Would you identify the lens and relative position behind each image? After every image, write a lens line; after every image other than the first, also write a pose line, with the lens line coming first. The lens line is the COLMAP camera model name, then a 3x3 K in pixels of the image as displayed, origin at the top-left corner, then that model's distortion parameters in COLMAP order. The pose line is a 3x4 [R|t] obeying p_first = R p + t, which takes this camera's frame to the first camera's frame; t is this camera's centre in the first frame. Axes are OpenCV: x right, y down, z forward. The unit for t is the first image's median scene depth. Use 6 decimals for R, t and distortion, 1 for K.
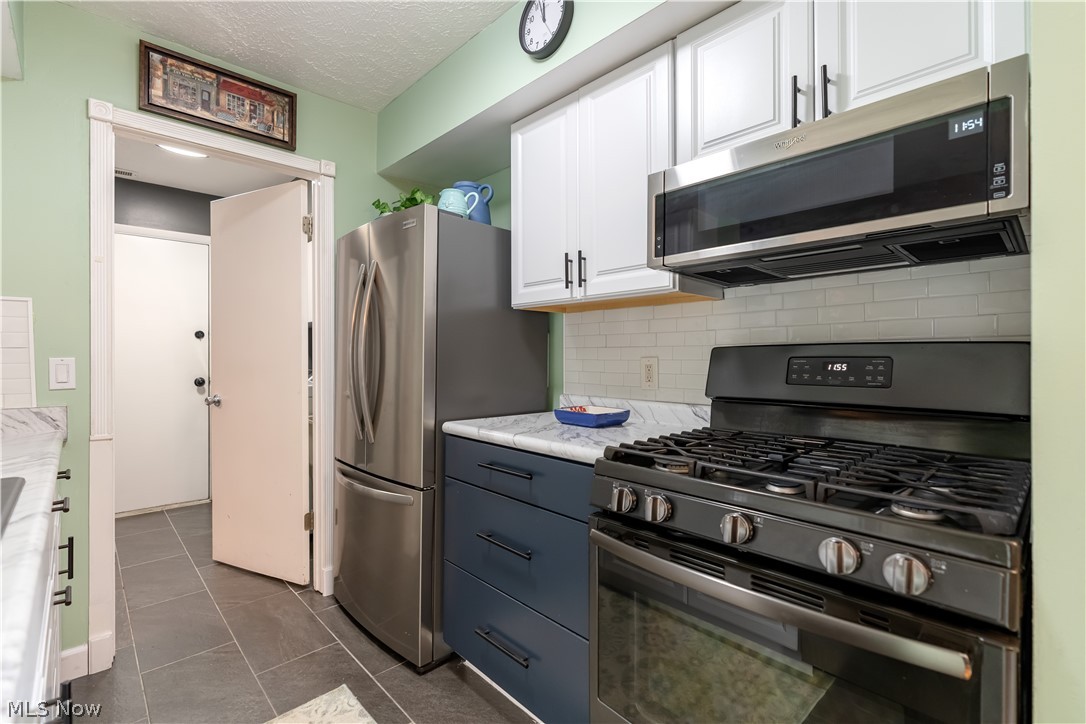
lens RADIAL K [[489.0, 0, 541.0], [0, 489.0, 359.3], [0, 0, 1]] dist [-0.008301, 0.000310]
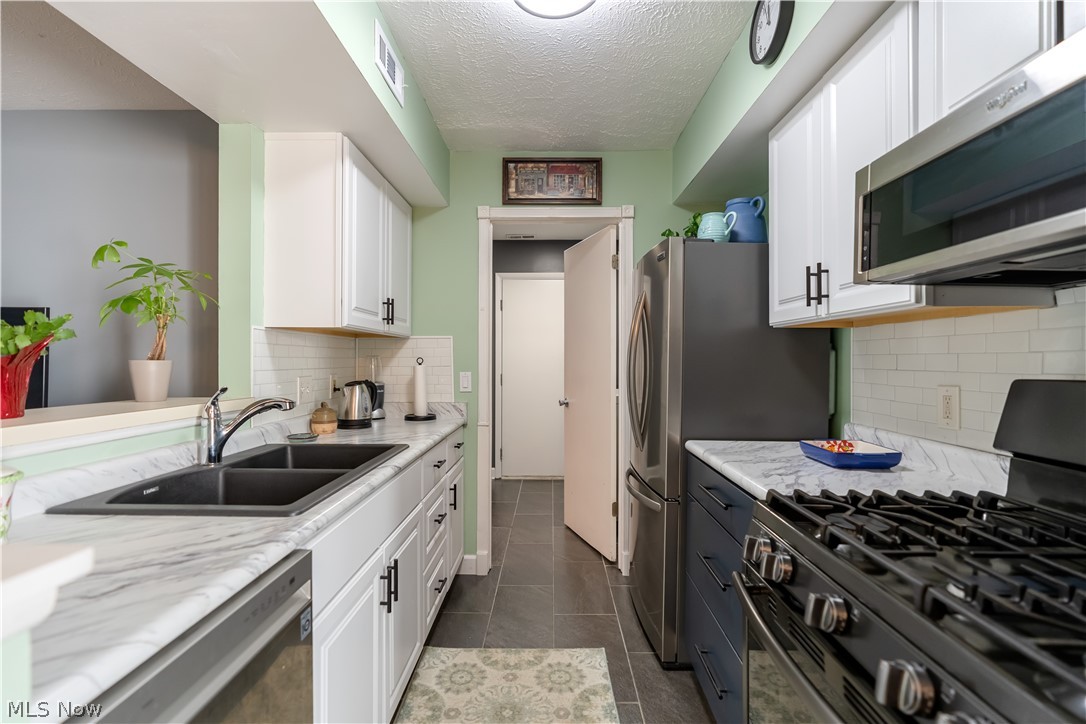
lens RADIAL K [[489.0, 0, 541.0], [0, 489.0, 359.3], [0, 0, 1]] dist [-0.008301, 0.000310]
pose [[0.707834, 0.002158, -0.706376, 0.304614], [-0.005093, 0.999985, -0.002049, -0.039967], [0.706361, 0.005048, 0.707834, 0.028098]]
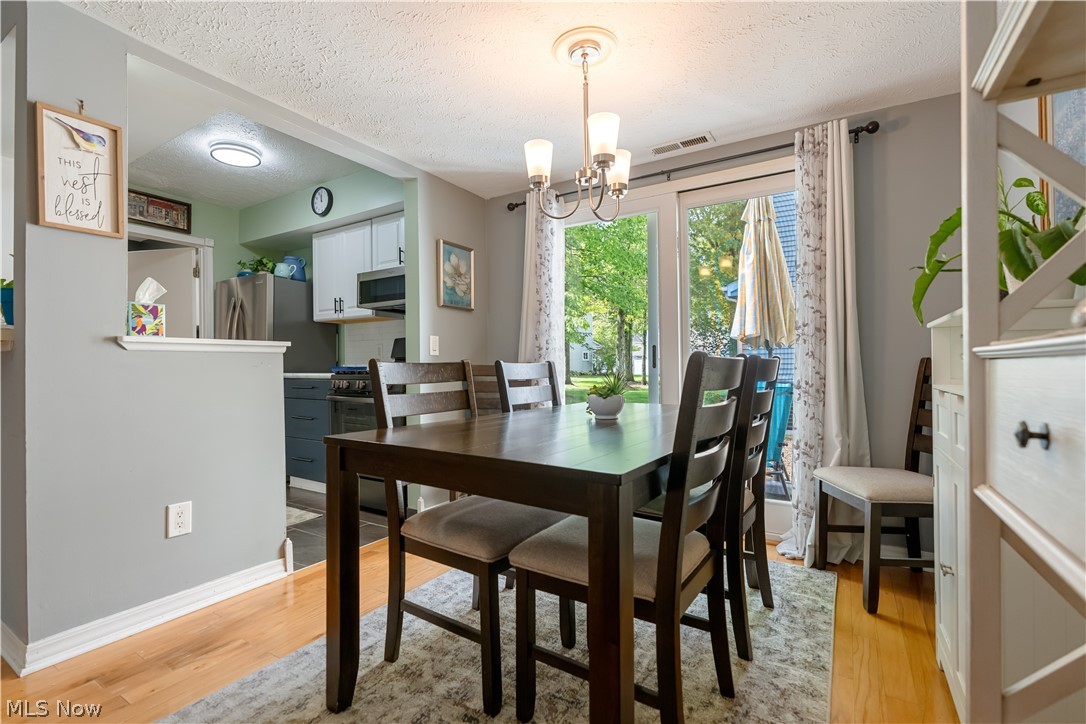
lens RADIAL K [[489.0, 0, 541.0], [0, 489.0, 359.3], [0, 0, 1]] dist [-0.008301, 0.000310]
pose [[0.966996, -0.007471, 0.254684, 0.364372], [0.010551, 0.999887, -0.010730, 0.095614], [-0.254575, 0.013063, 0.966965, -1.325408]]
